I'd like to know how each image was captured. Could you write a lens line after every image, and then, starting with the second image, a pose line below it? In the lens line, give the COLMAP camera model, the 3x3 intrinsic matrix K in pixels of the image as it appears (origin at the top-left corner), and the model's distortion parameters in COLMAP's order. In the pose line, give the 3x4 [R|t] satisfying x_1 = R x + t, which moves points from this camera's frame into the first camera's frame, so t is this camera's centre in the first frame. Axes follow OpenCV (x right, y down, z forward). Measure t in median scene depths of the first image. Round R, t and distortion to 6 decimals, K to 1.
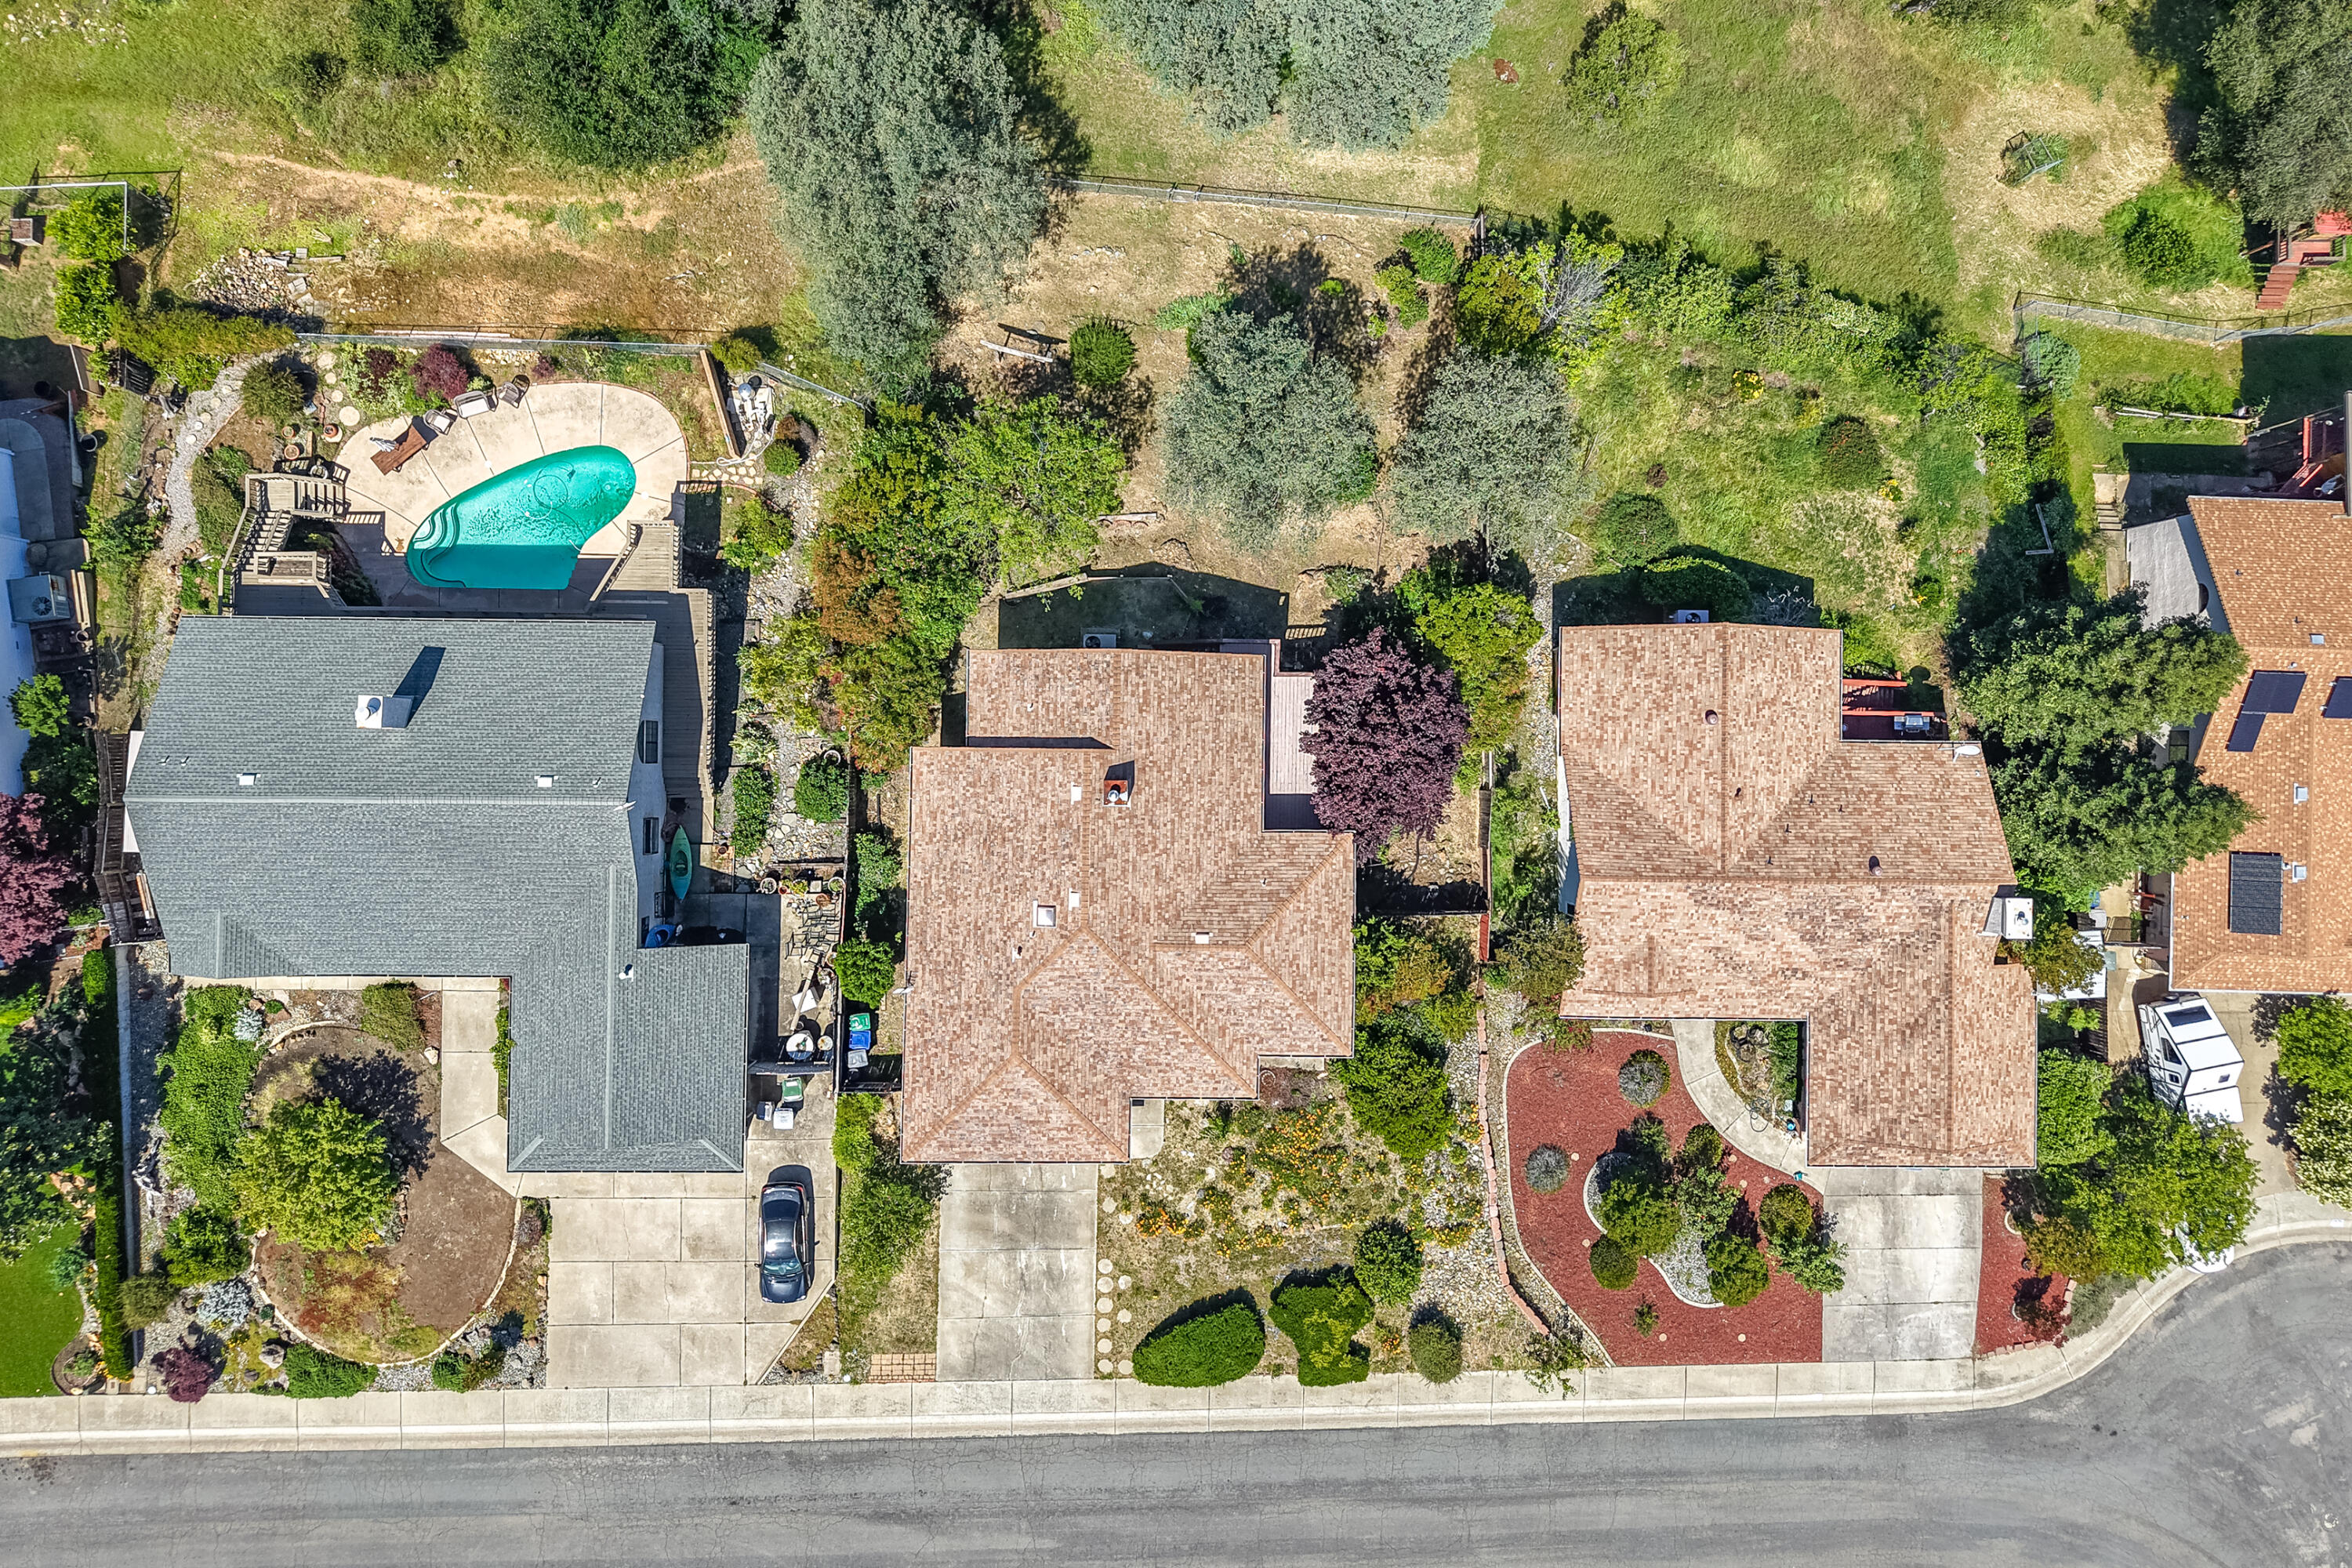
lens RADIAL K [[1564.8, 0, 1176.3], [0, 1564.8, 740.2], [0, 0, 1]] dist [0.040336, -0.045422]
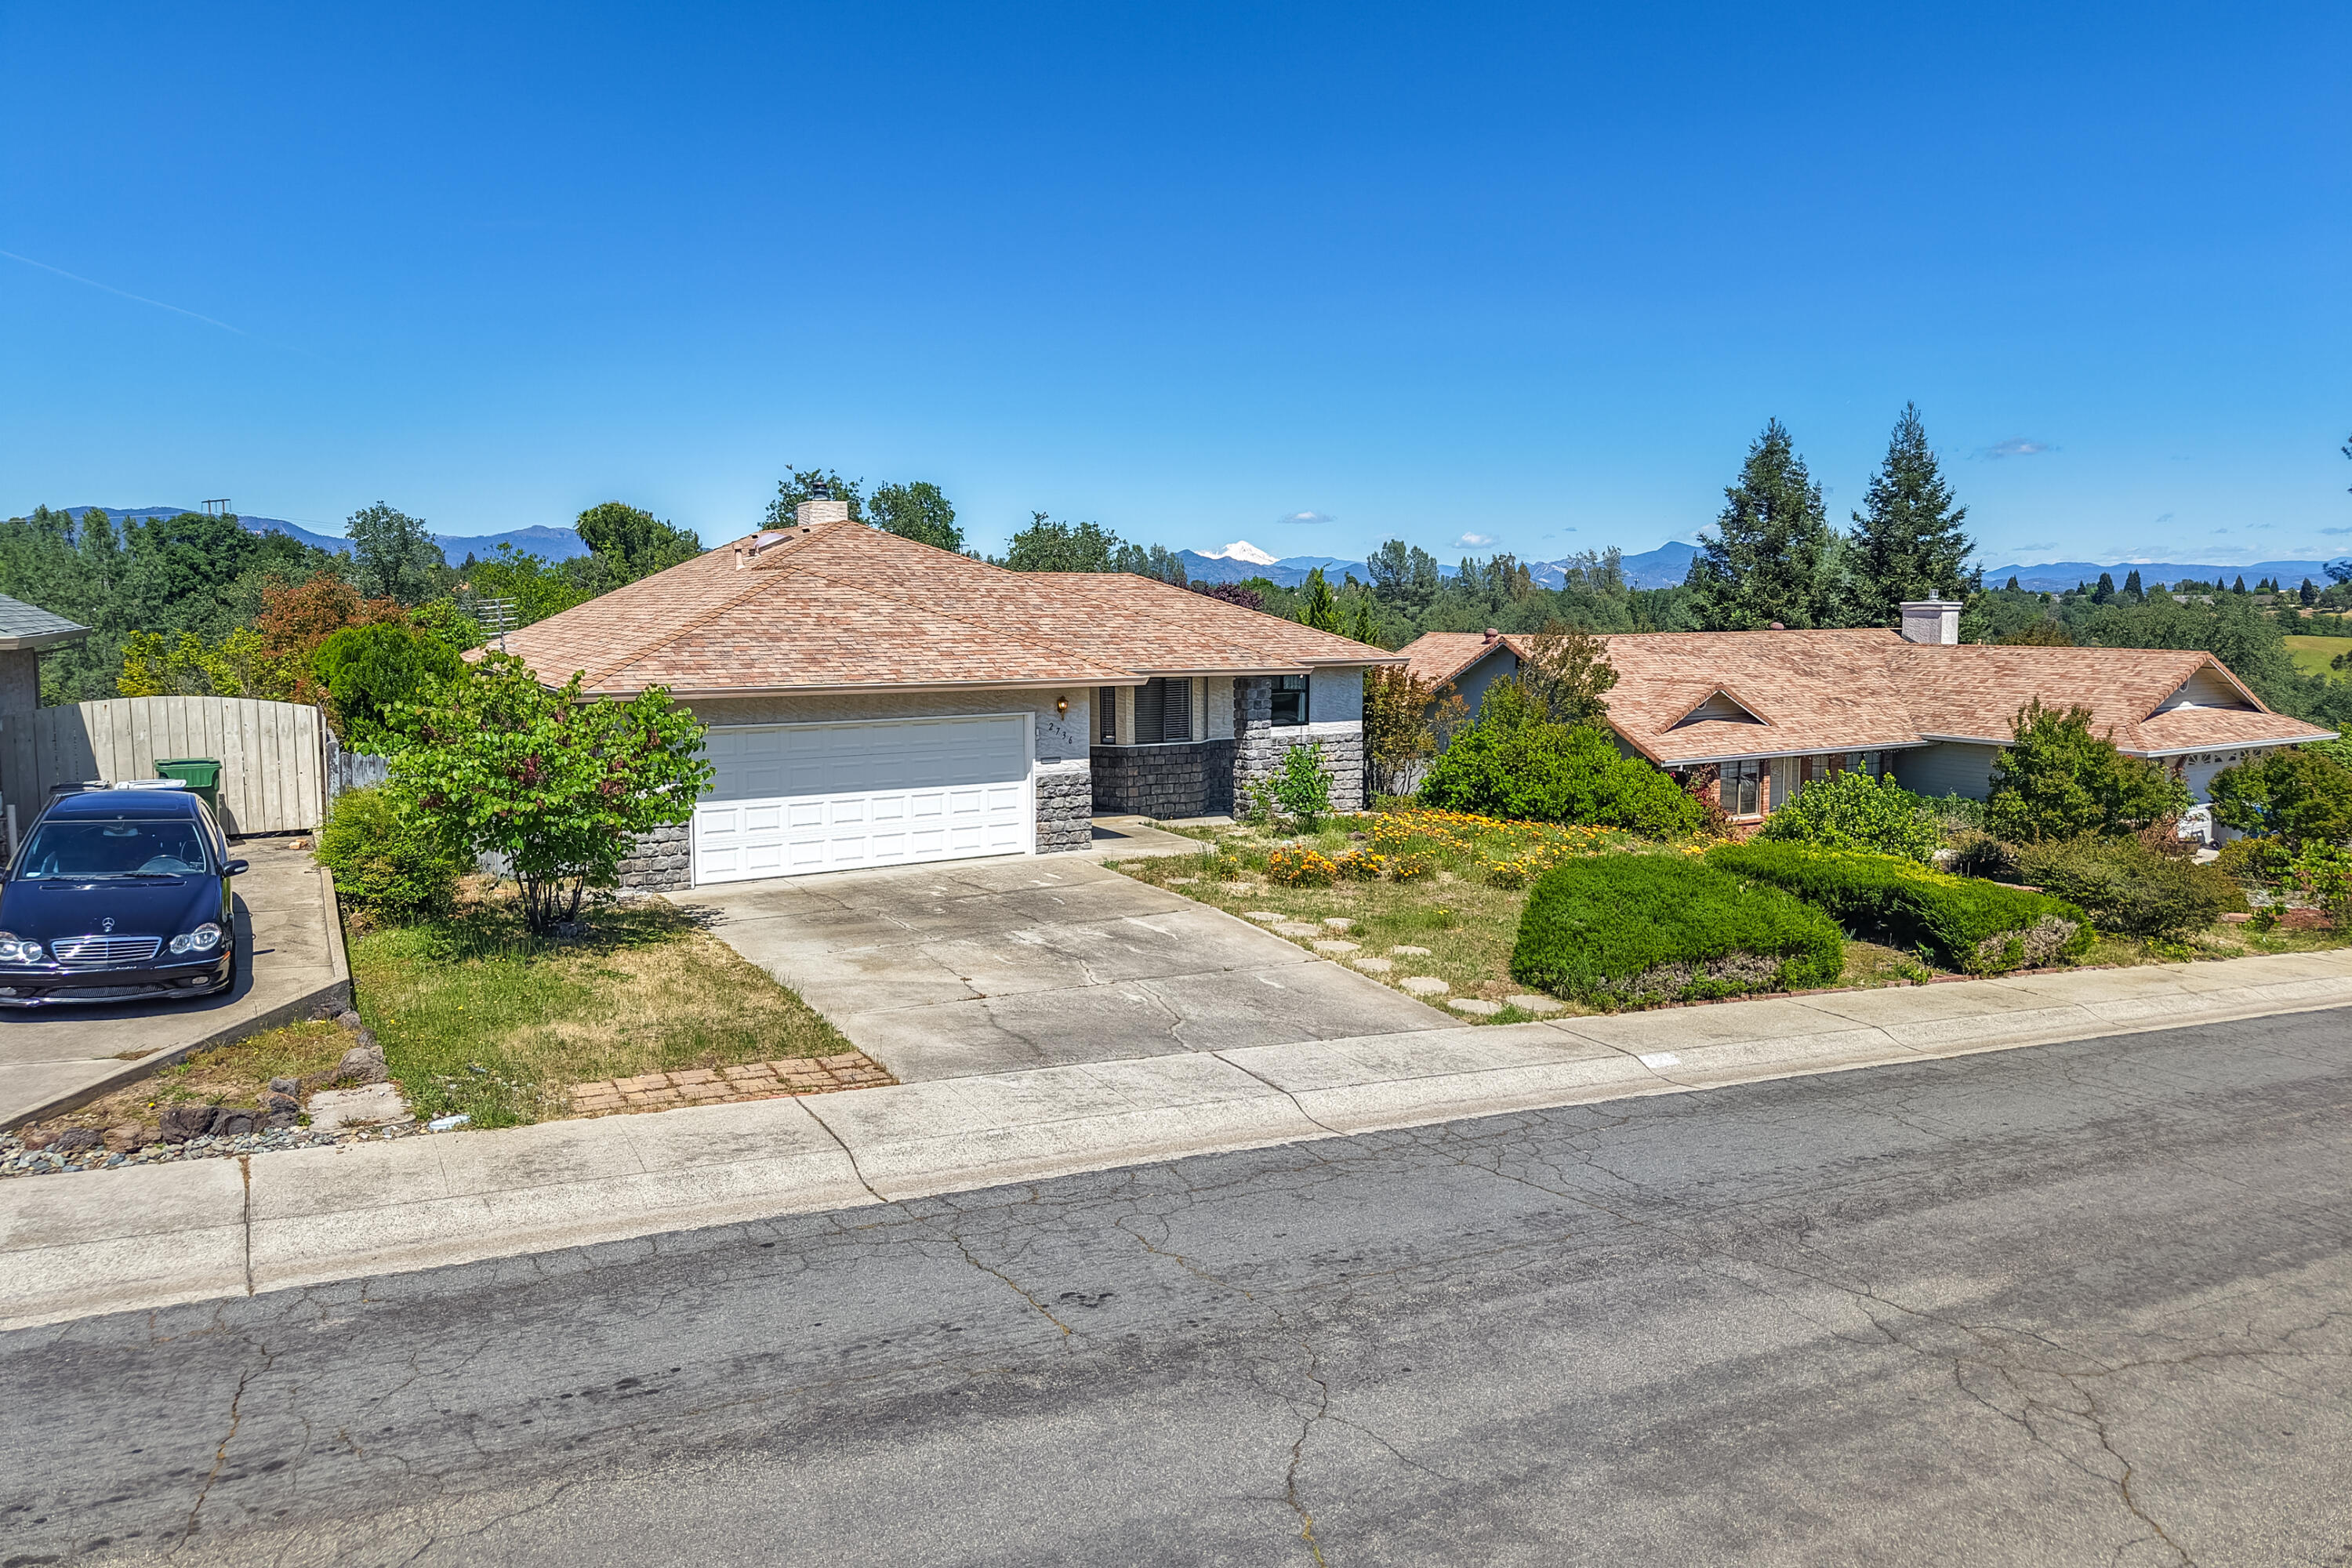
lens RADIAL K [[1564.8, 0, 1175.5], [0, 1564.8, 775.9], [0, 0, 1]] dist [0.040336, -0.045422]
pose [[0.858560, -0.096621, 0.503527, -0.222248], [0.511754, 0.101437, -0.853123, 0.598767], [0.031354, 0.990139, 0.136536, 0.922190]]
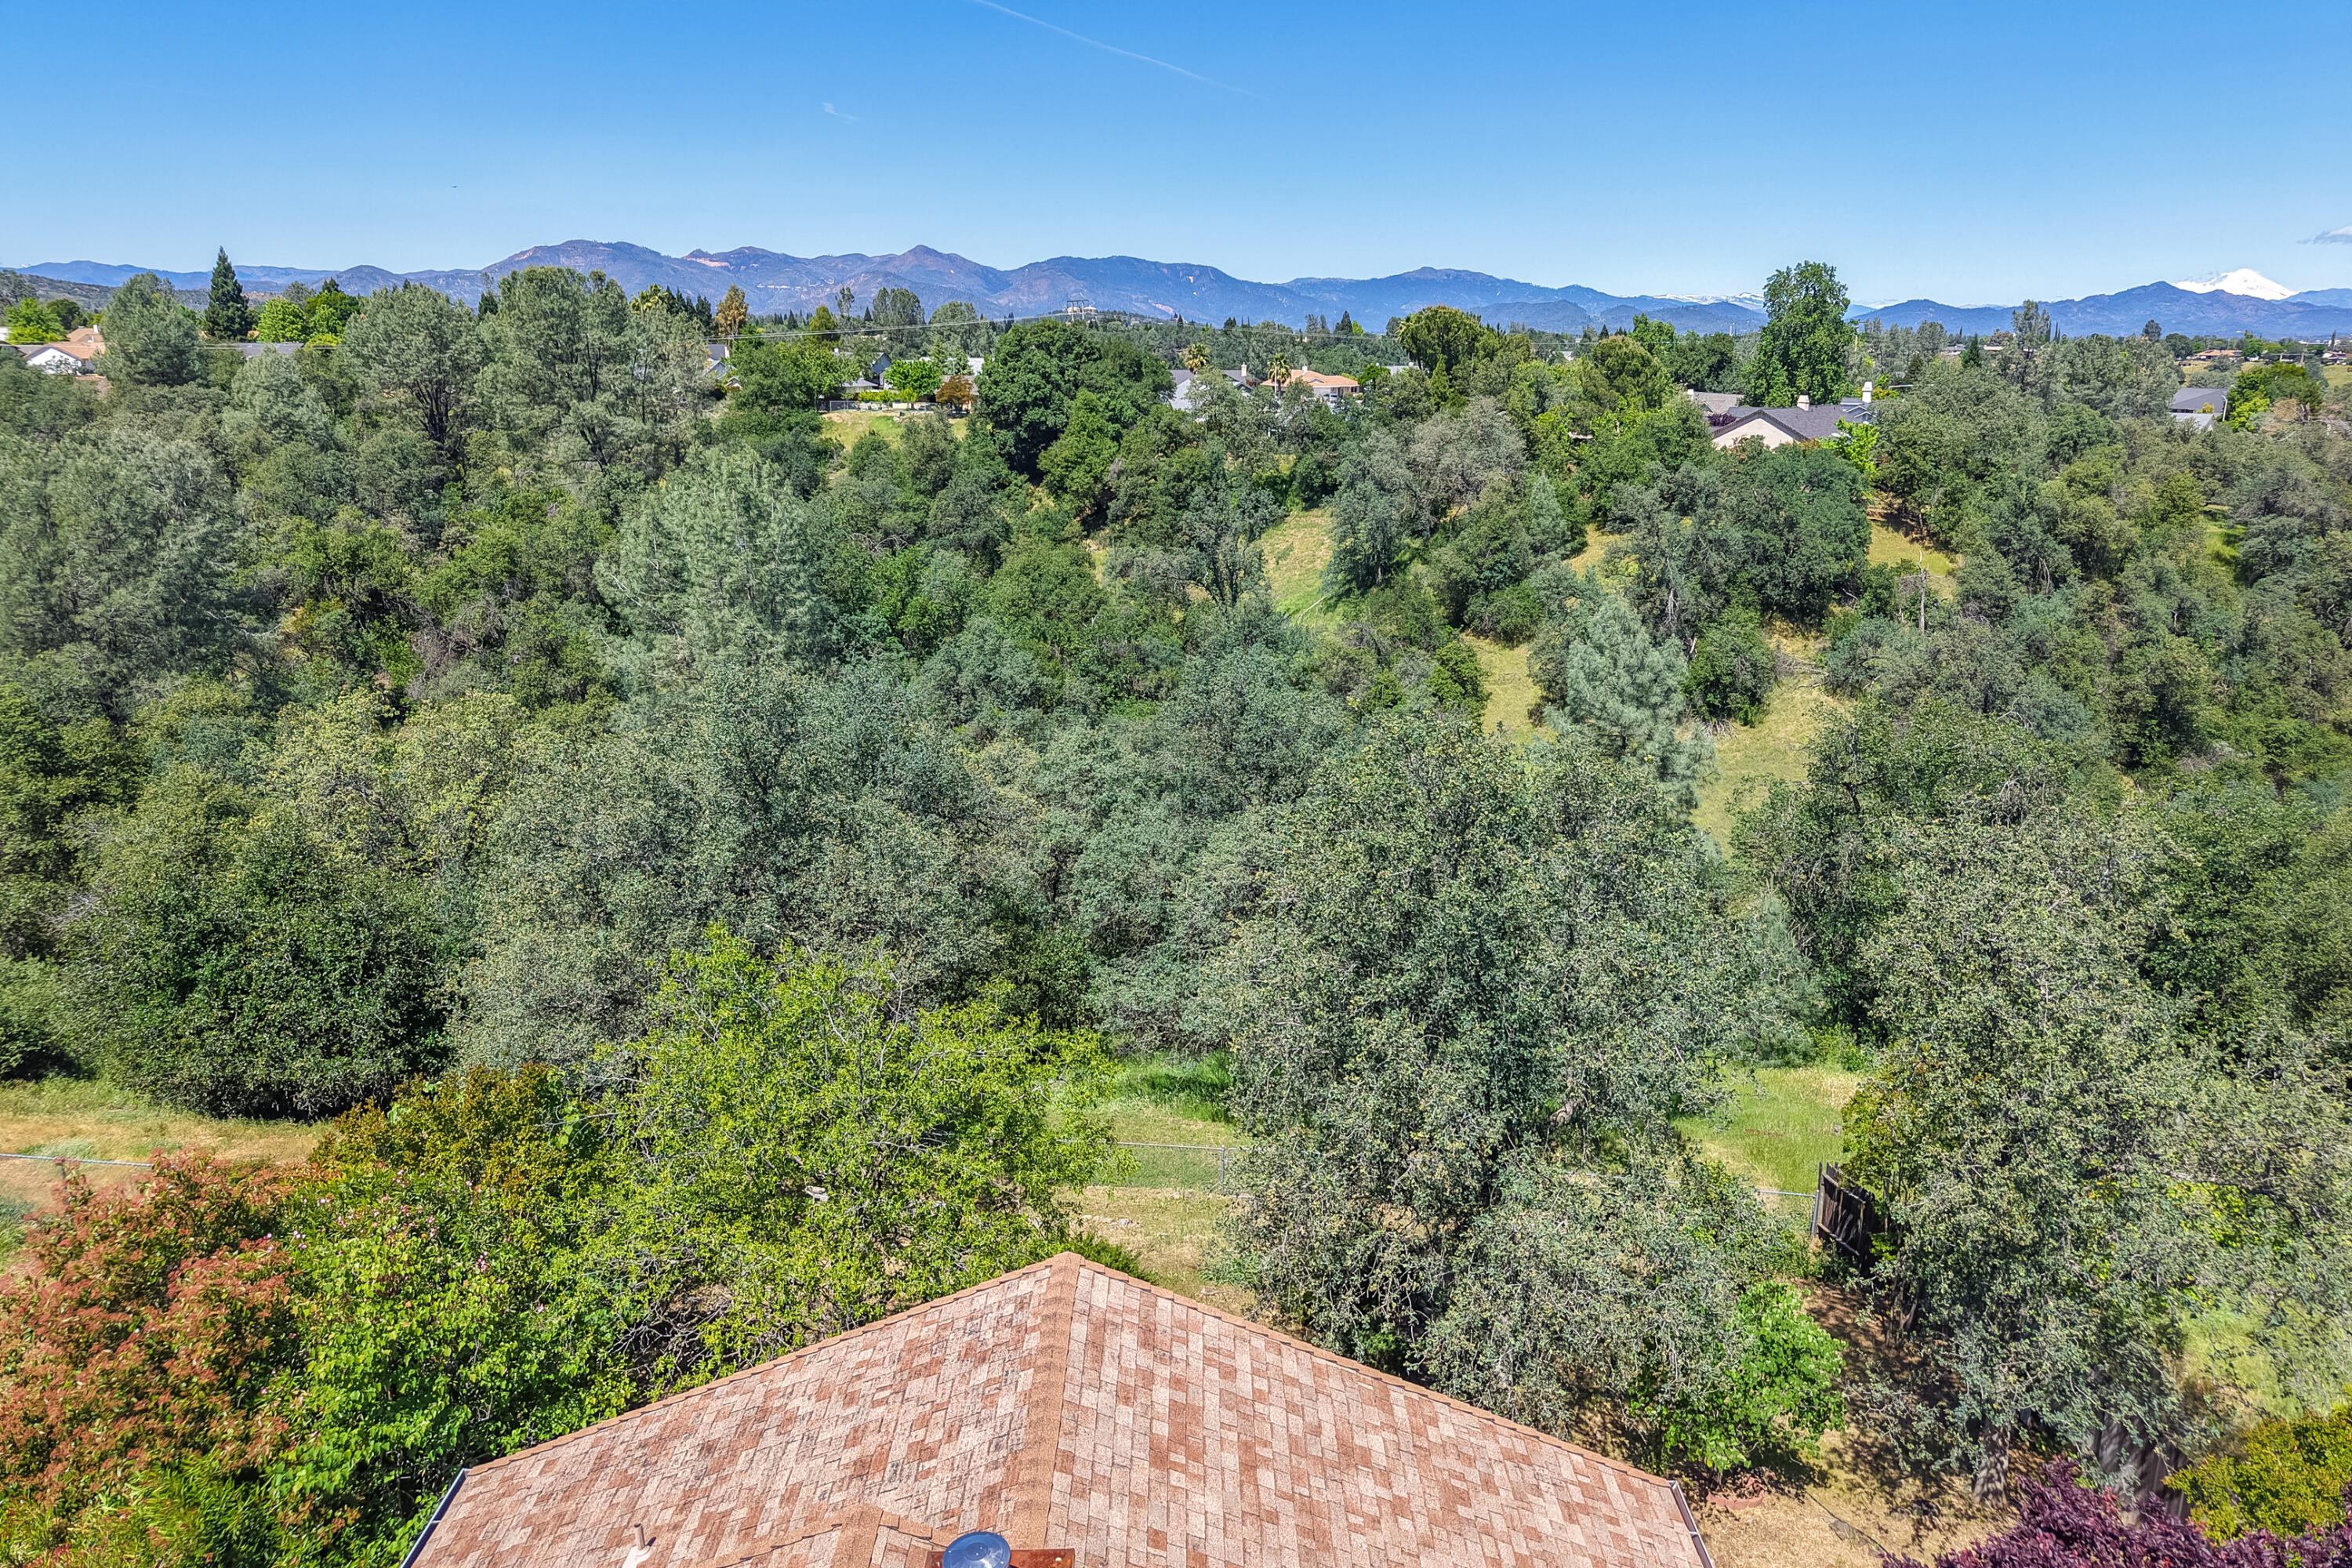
lens RADIAL K [[1564.8, 0, 1180.0], [0, 1564.8, 762.2], [0, 0, 1]] dist [0.040336, -0.045422]
pose [[0.999487, -0.032009, -0.001067, -0.015607], [0.007517, 0.266833, -0.963714, 0.147165], [0.031132, 0.963211, 0.266937, 0.784184]]
